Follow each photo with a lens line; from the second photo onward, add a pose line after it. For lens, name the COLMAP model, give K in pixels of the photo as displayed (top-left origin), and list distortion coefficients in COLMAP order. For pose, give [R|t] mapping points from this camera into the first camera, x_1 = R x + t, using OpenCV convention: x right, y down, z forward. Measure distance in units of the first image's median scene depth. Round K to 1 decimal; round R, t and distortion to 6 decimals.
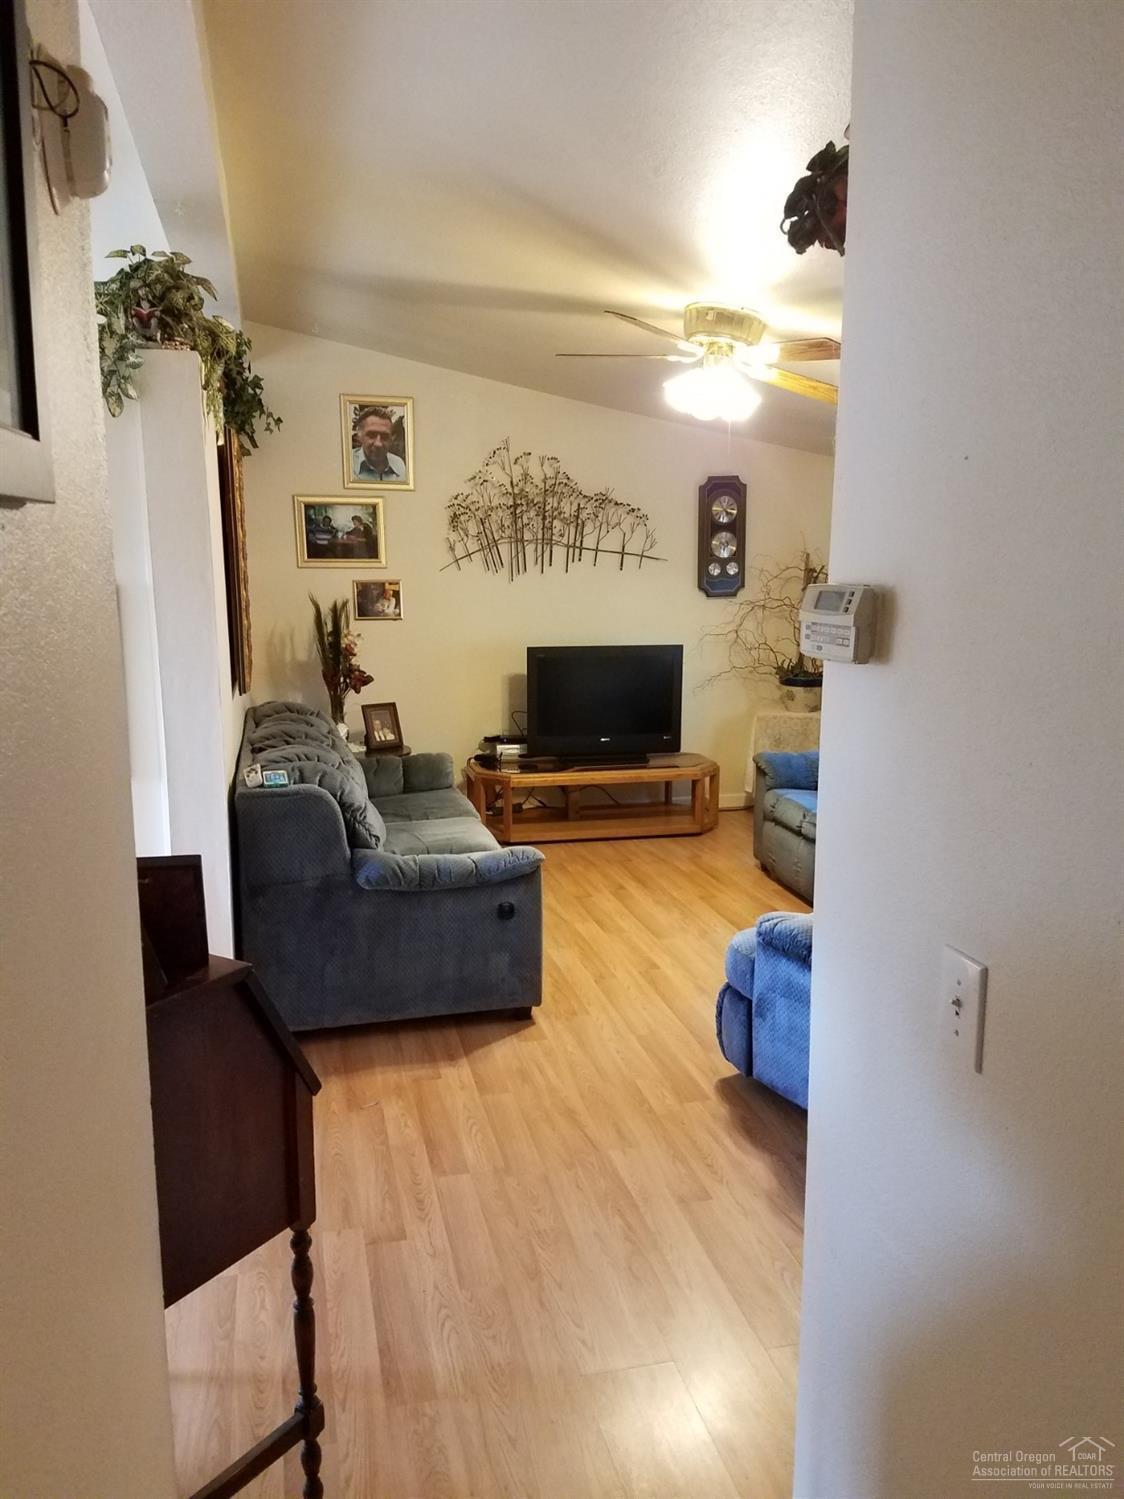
lens RADIAL K [[1114.7, 0, 563.7], [0, 1114.7, 740.5], [0, 0, 1]] dist [0.298042, -0.481472]
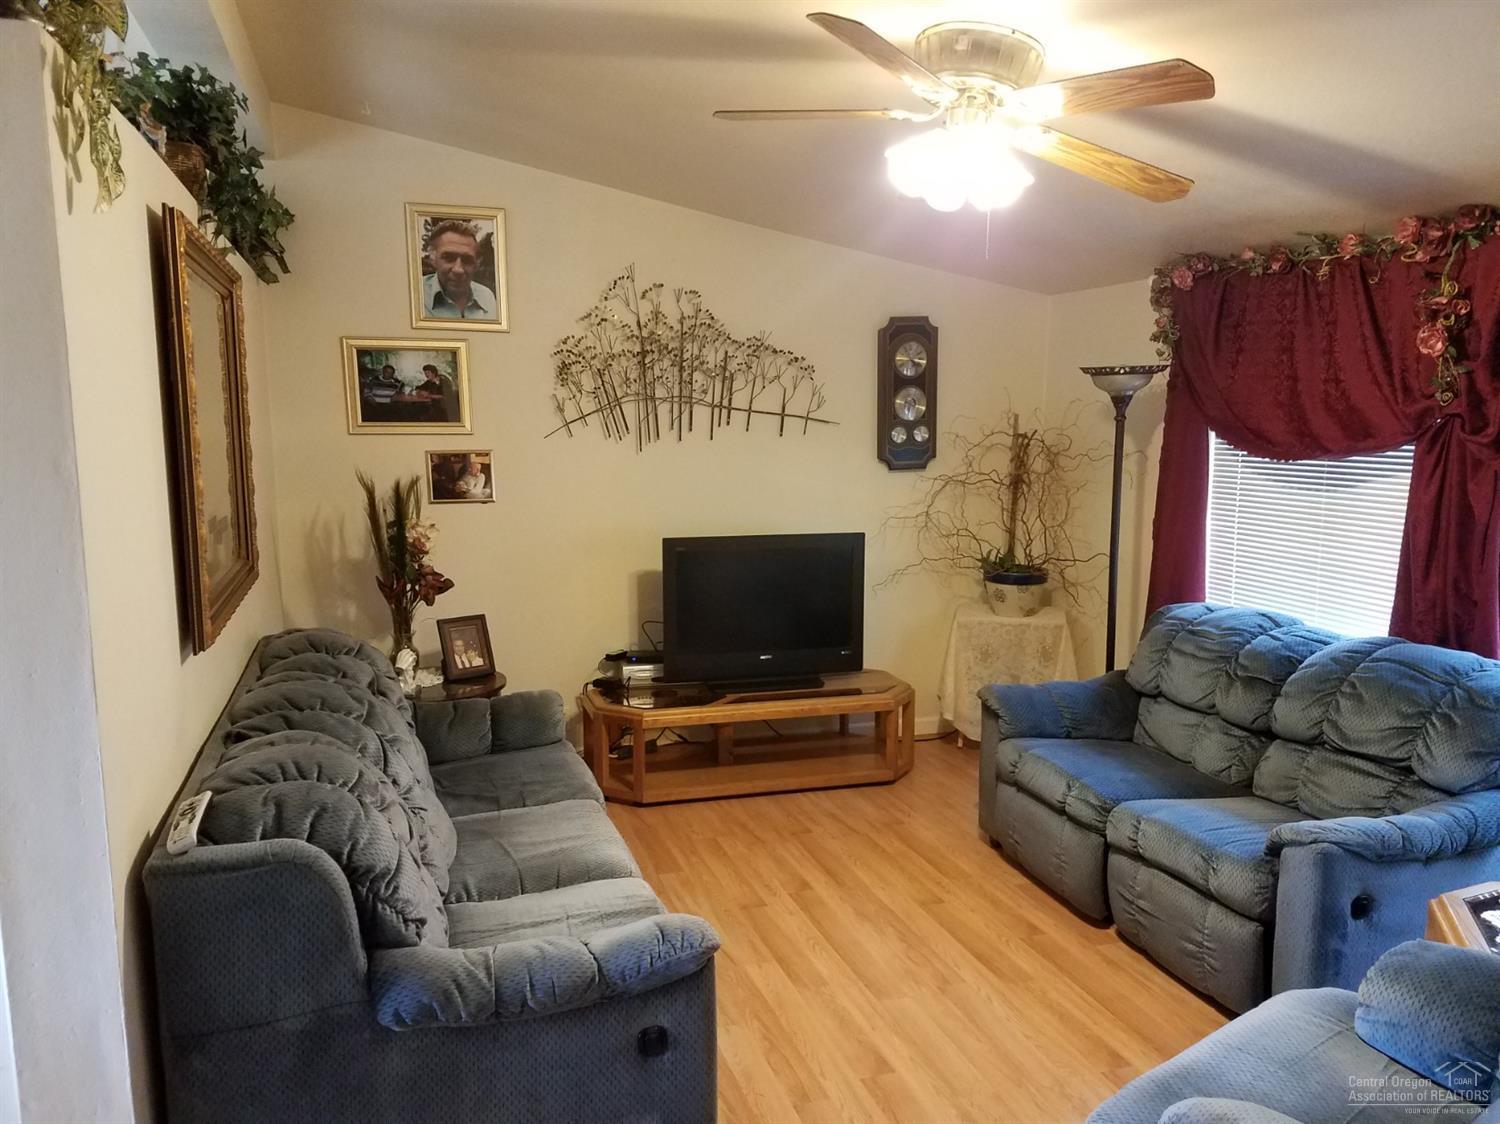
lens RADIAL K [[1115.4, 0, 749.4], [0, 1115.4, 579.7], [0, 0, 1]] dist [0.298042, -0.481472]
pose [[0.998035, -0.011891, 0.061515, -0.021049], [0.013056, 0.999742, -0.018576, -0.040472], [-0.061278, 0.019342, 0.997933, 0.240819]]
